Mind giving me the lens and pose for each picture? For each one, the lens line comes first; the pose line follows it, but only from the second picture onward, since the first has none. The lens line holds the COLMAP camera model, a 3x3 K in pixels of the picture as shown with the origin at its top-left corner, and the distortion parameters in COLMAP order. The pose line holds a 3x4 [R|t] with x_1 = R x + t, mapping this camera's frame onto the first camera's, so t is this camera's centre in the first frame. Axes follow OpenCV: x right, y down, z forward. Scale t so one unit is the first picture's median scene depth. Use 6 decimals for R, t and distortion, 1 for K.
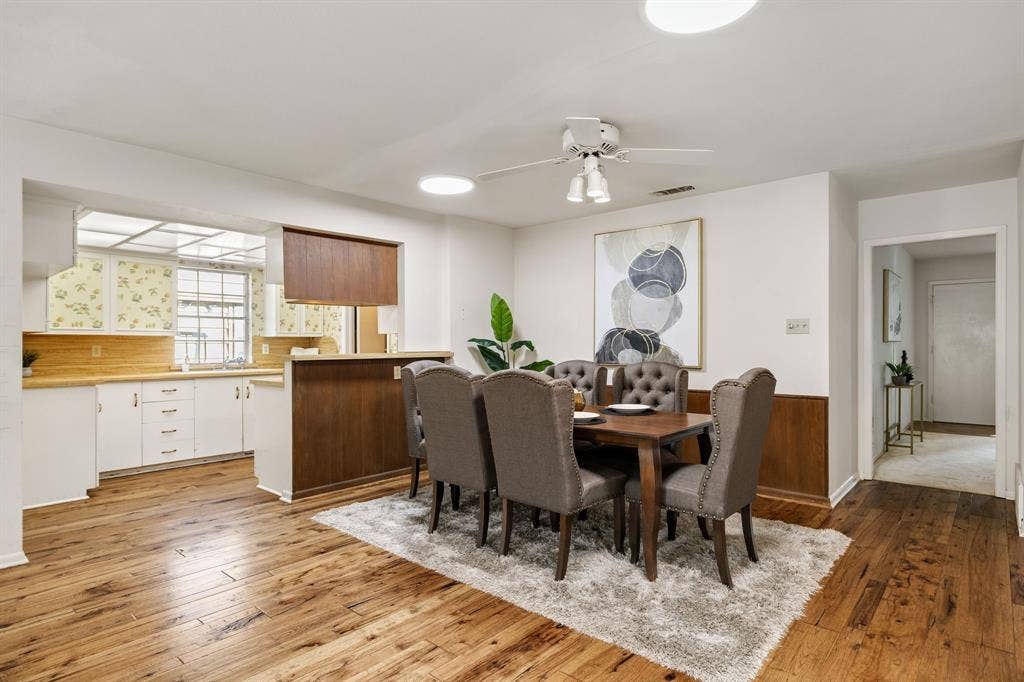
lens RADIAL K [[571.5, 0, 511.2], [0, 571.5, 348.9], [0, 0, 1]] dist [0.003692, 0.000434]
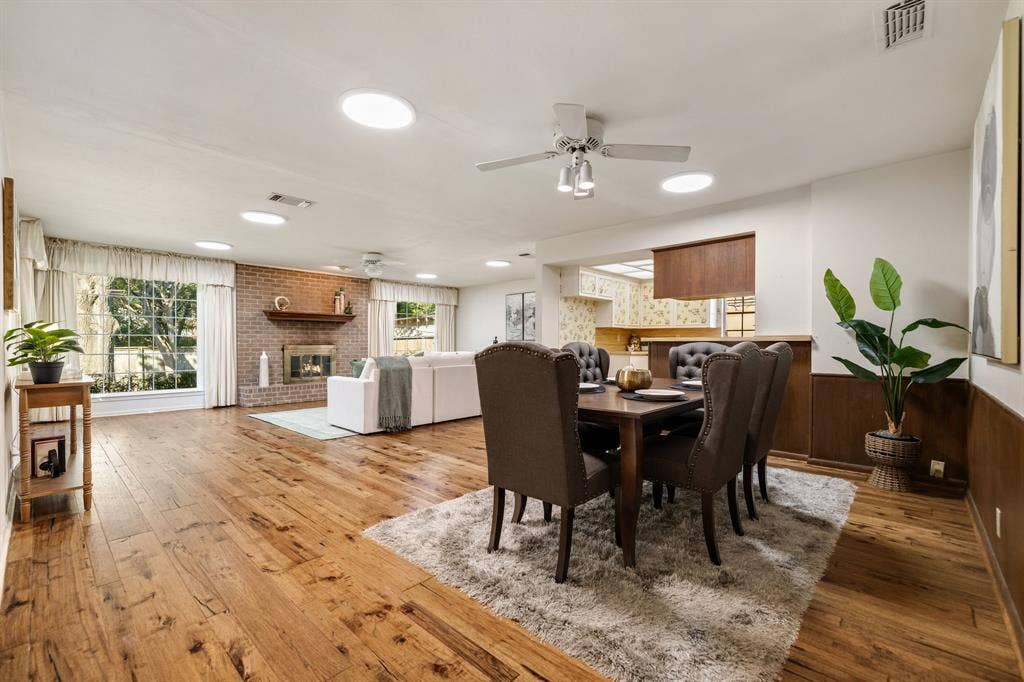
lens RADIAL K [[441.0, 0, 509.9], [0, 441.0, 355.9], [0, 0, 1]] dist [0.008604, -0.000464]
pose [[-0.051304, 0.030042, -0.998231, 0.603311], [-0.003164, 0.999538, 0.030244, 0.019217], [0.998678, 0.004710, -0.051185, 0.551212]]
